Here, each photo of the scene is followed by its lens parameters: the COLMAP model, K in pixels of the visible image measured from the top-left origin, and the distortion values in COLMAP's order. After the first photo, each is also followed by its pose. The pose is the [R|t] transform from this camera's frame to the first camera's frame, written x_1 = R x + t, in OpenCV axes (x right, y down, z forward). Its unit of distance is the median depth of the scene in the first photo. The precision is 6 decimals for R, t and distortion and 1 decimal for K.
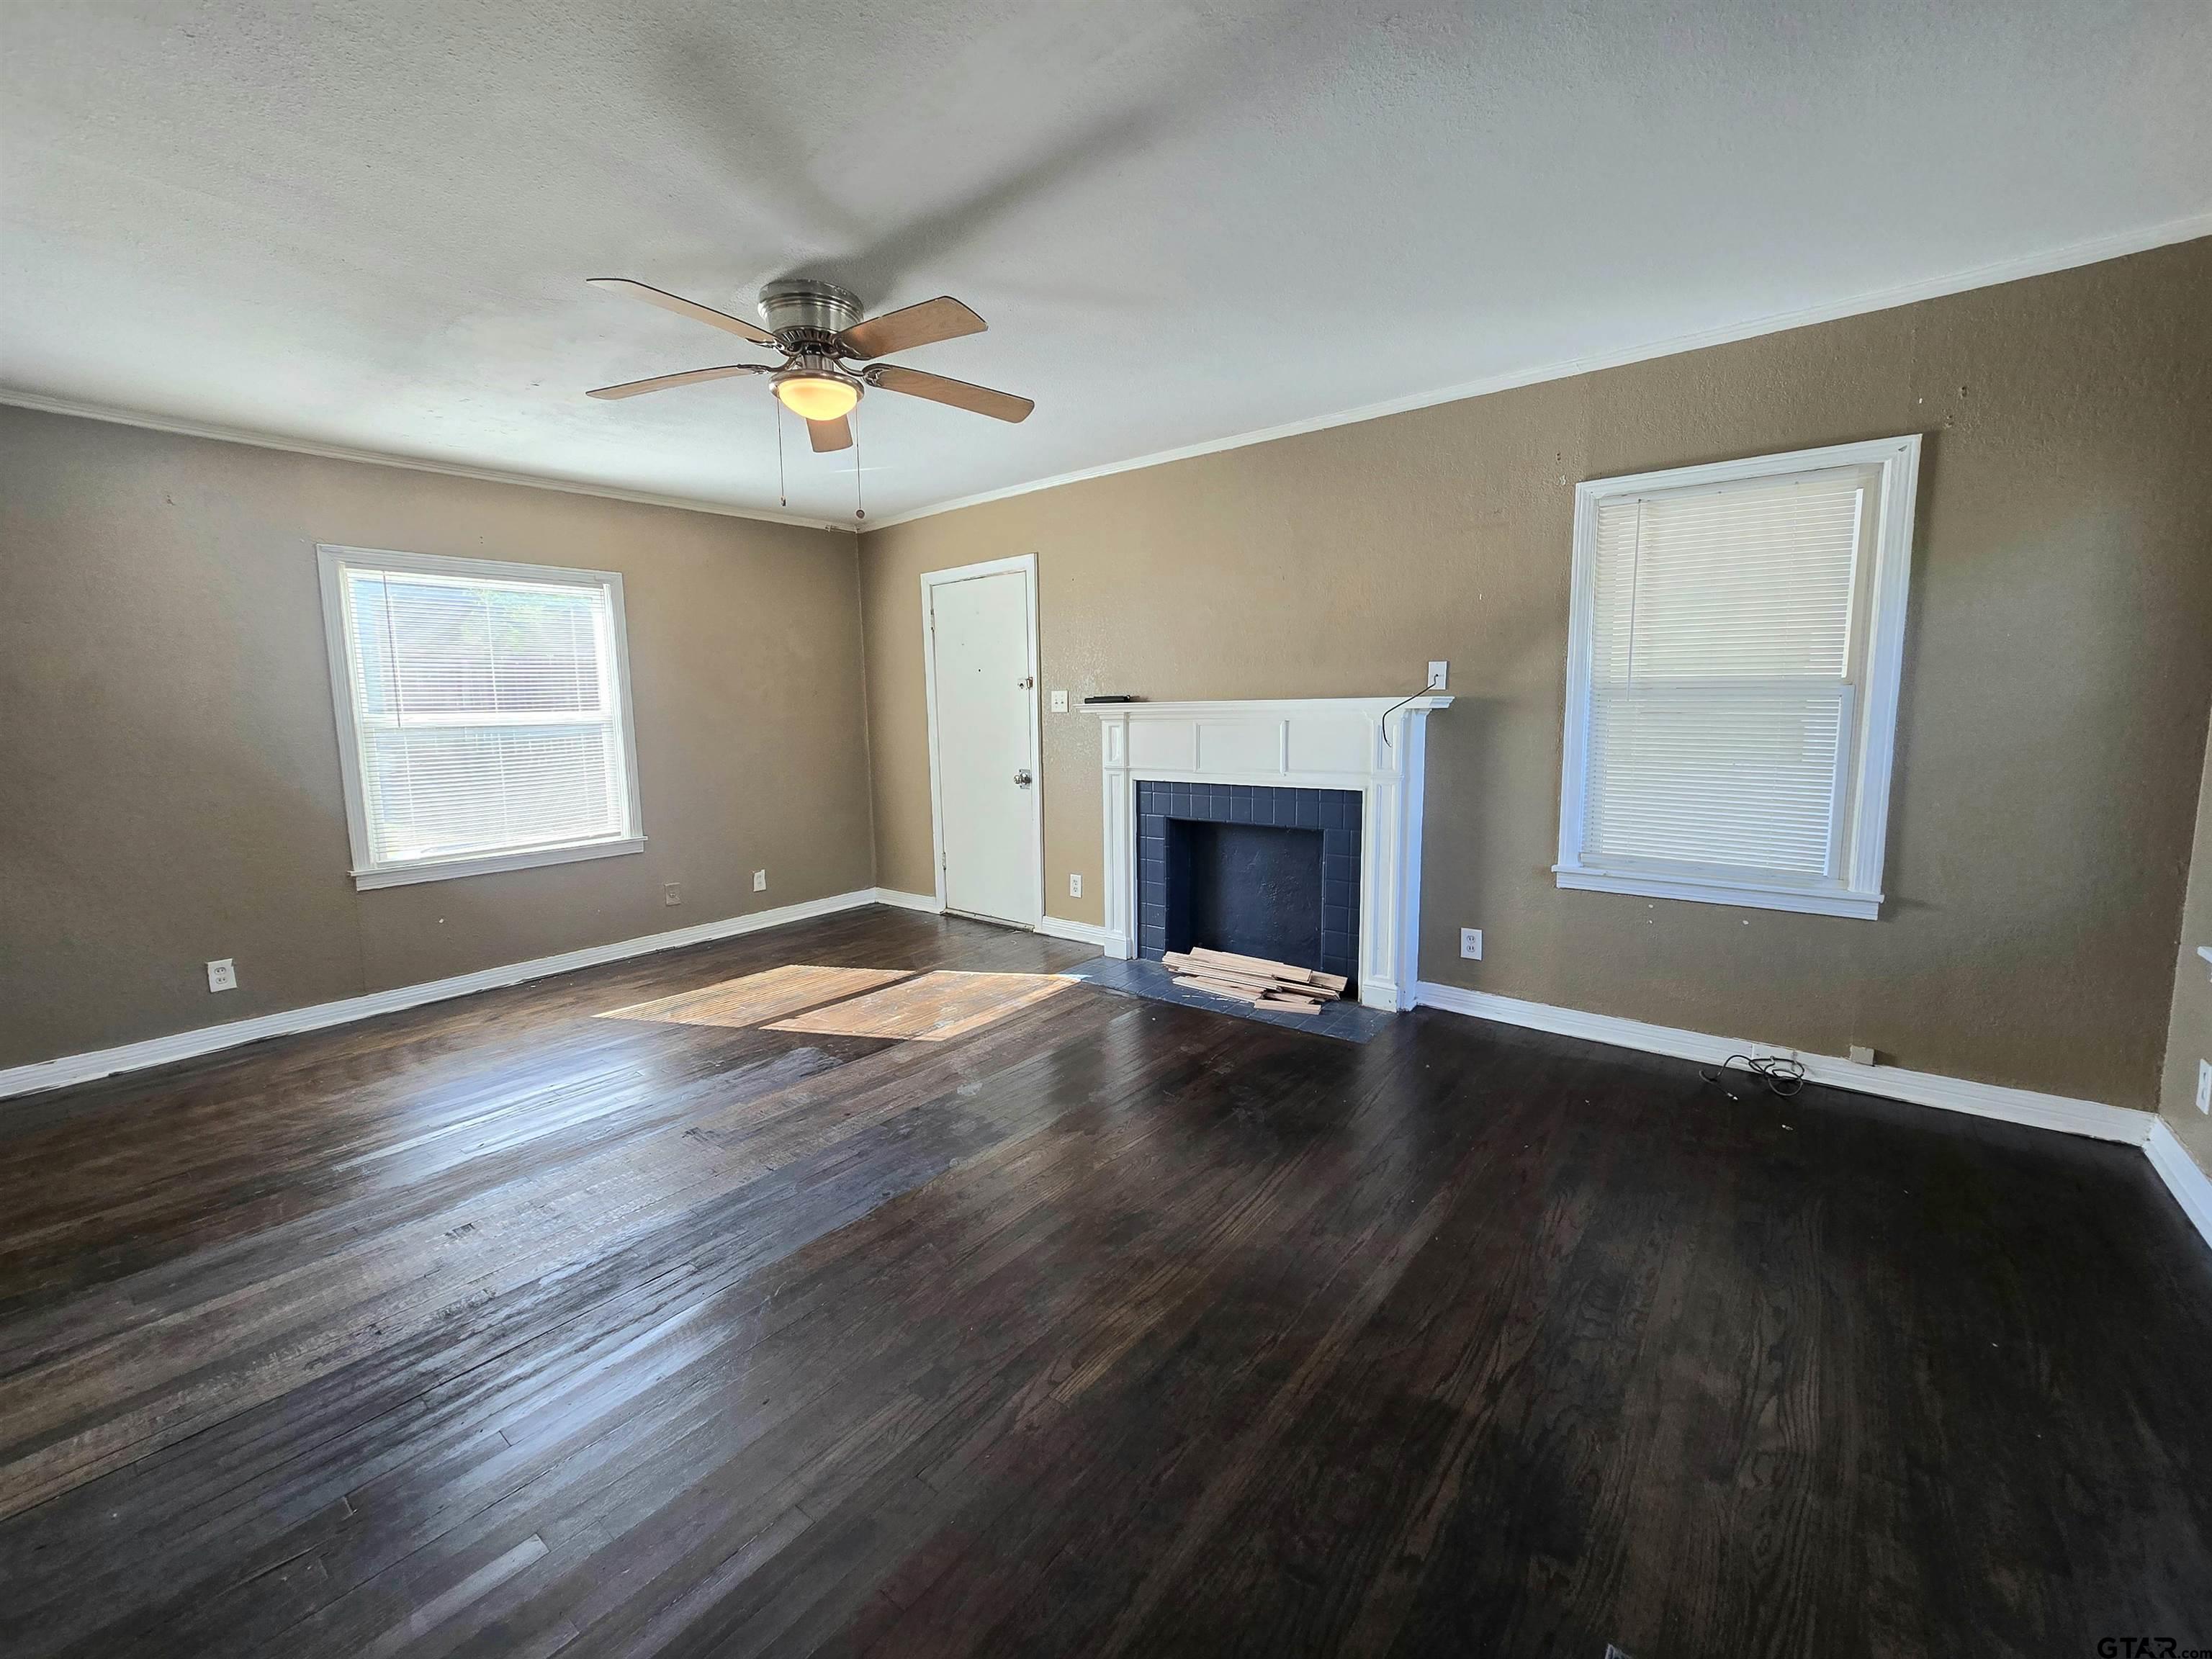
lens RADIAL K [[903.1, 0, 1120.5], [0, 903.1, 820.6], [0, 0, 1]] dist [-0.007558, -0.000762]
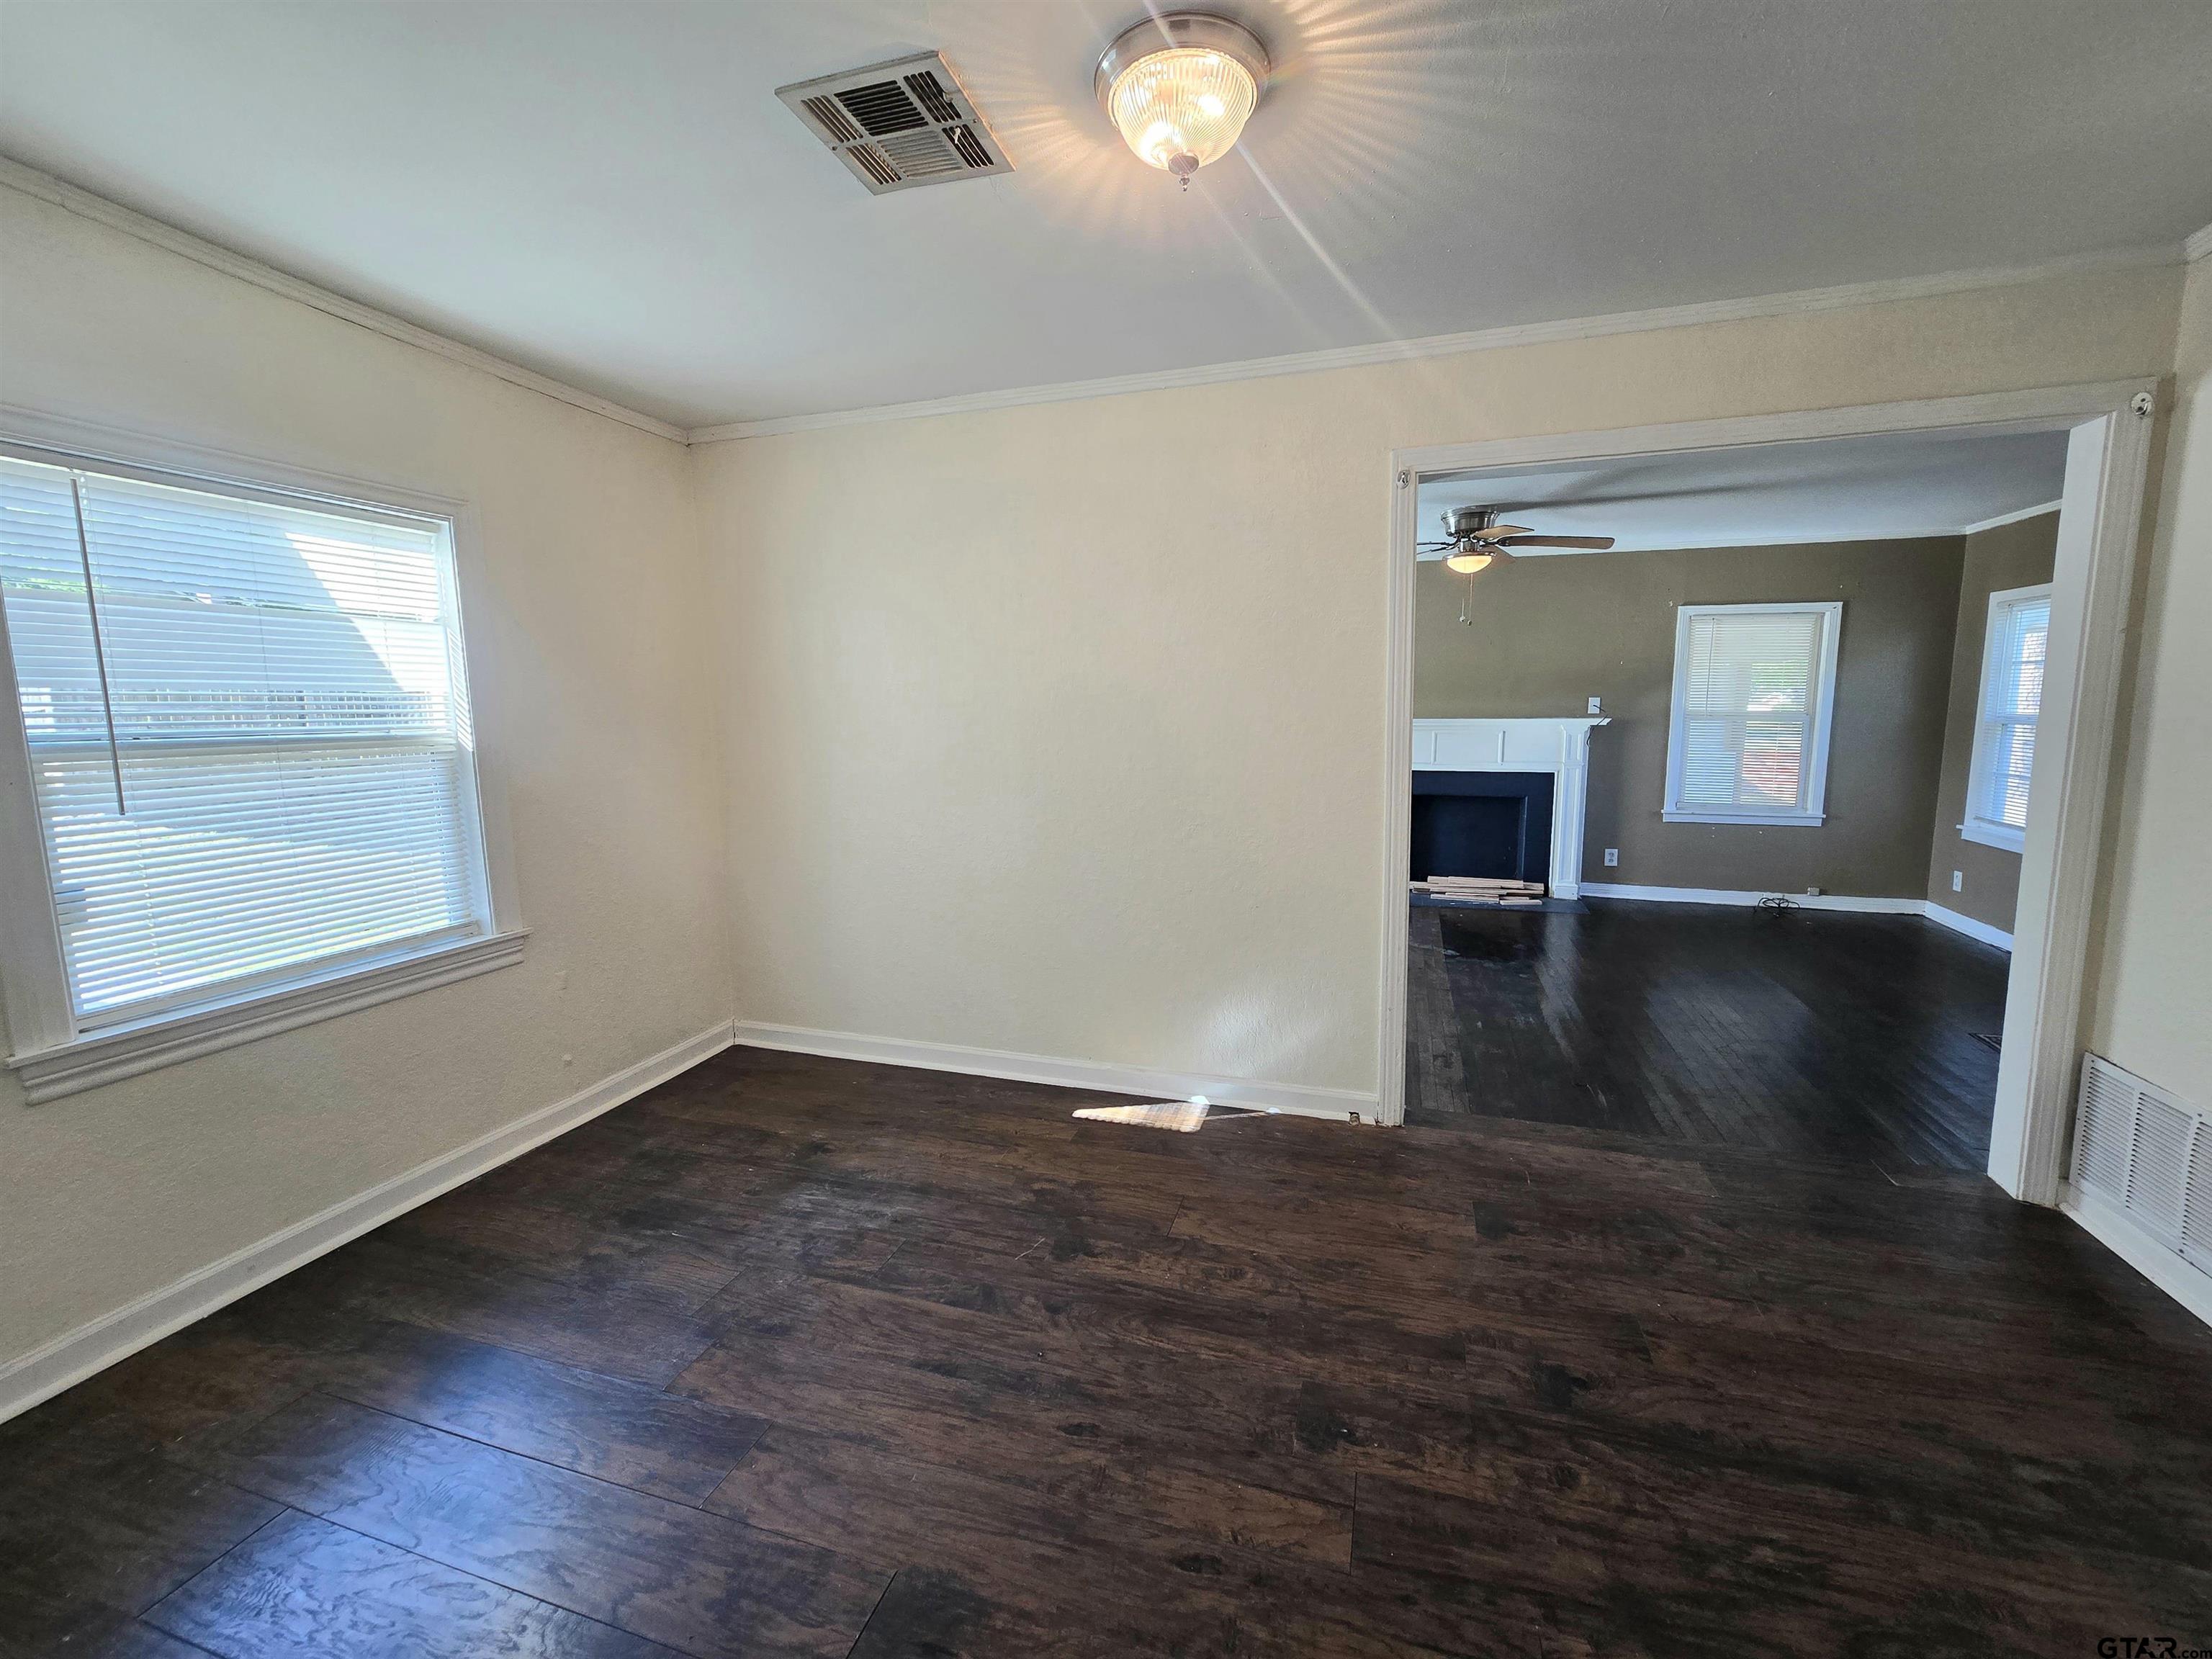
lens RADIAL K [[899.4, 0, 1106.0], [0, 899.4, 829.5], [0, 0, 1]] dist [-0.022043, 0.007109]
pose [[0.939337, -0.034063, 0.341300, -1.154267], [0.035111, 0.999379, 0.003109, 0.041914], [-0.341194, 0.009062, 0.939949, -0.313855]]
